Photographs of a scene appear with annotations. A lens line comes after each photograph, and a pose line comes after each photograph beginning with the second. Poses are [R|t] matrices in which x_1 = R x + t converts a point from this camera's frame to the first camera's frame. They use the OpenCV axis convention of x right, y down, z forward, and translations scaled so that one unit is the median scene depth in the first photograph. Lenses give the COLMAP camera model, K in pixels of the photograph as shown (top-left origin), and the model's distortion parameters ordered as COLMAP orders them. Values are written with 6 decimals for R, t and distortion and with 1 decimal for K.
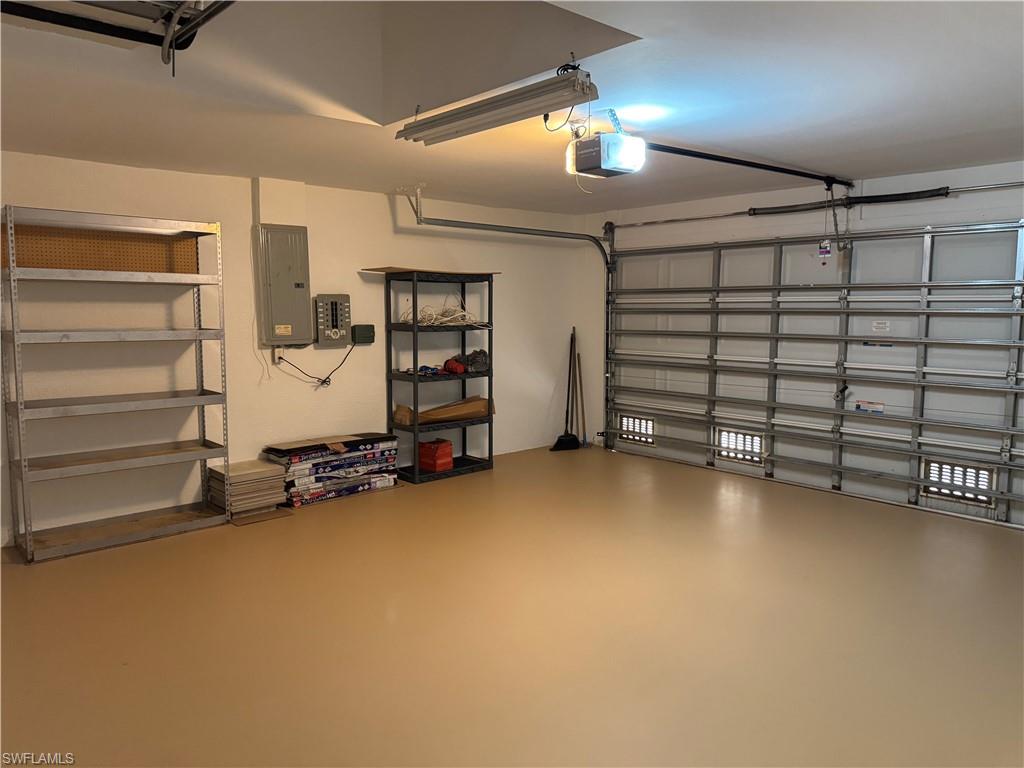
lens RADIAL K [[715.9, 0, 531.5], [0, 715.9, 381.2], [0, 0, 1]] dist [0.085300, -0.135179]
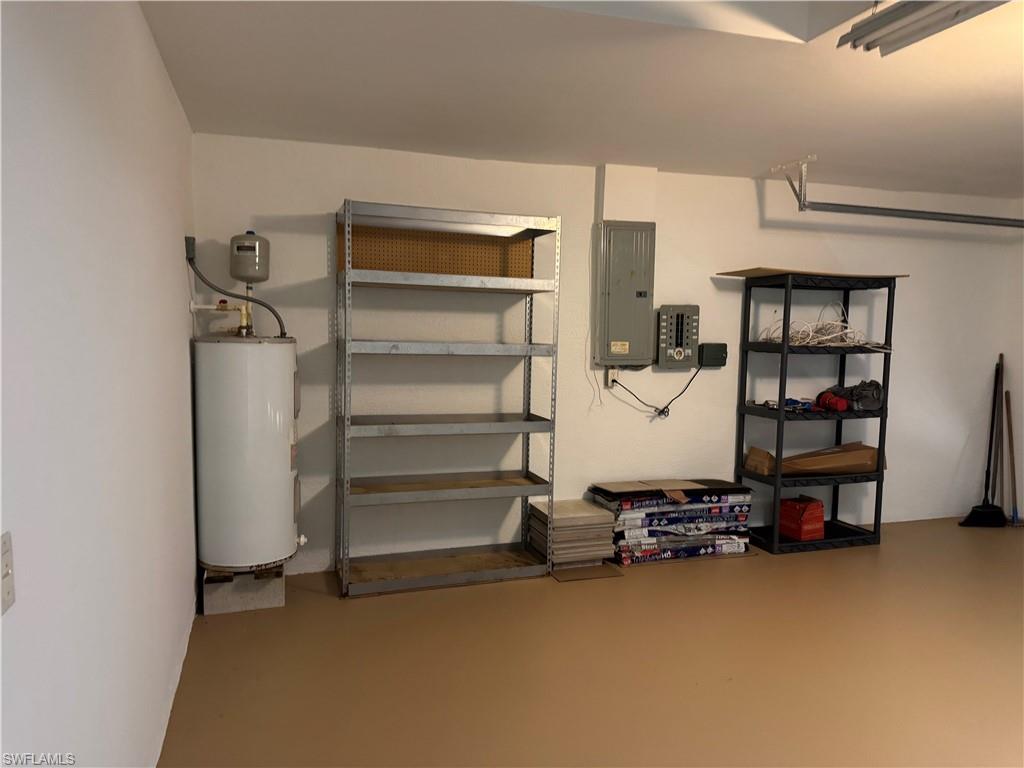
lens RADIAL K [[721.7, 0, 511.1], [0, 721.7, 388.6], [0, 0, 1]] dist [0.047774, -0.060403]
pose [[0.905634, 0.047025, -0.421444, -0.102890], [-0.057528, 0.998269, -0.012234, -0.006030], [0.420139, 0.035324, 0.906772, 0.191897]]
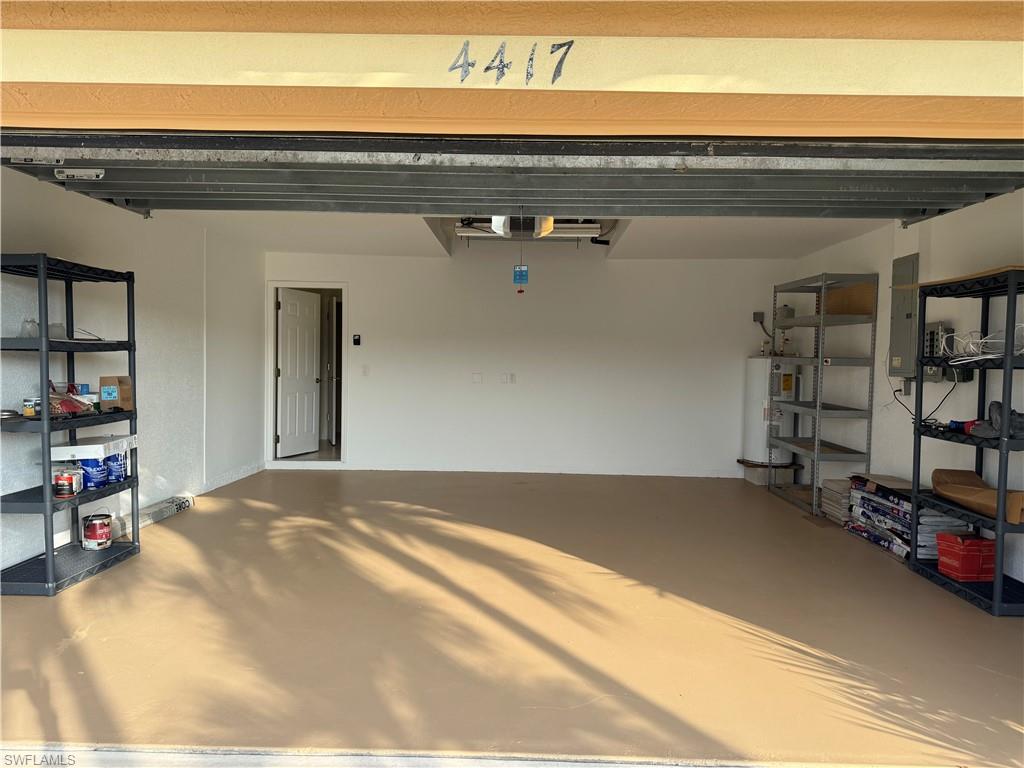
lens RADIAL K [[721.7, 0, 511.1], [0, 721.7, 388.6], [0, 0, 1]] dist [0.047774, -0.060403]
pose [[-0.701286, 0.012023, -0.712779, 0.730520], [-0.094607, 0.989444, 0.109771, -0.094914], [0.706575, 0.144414, -0.692746, 1.292347]]
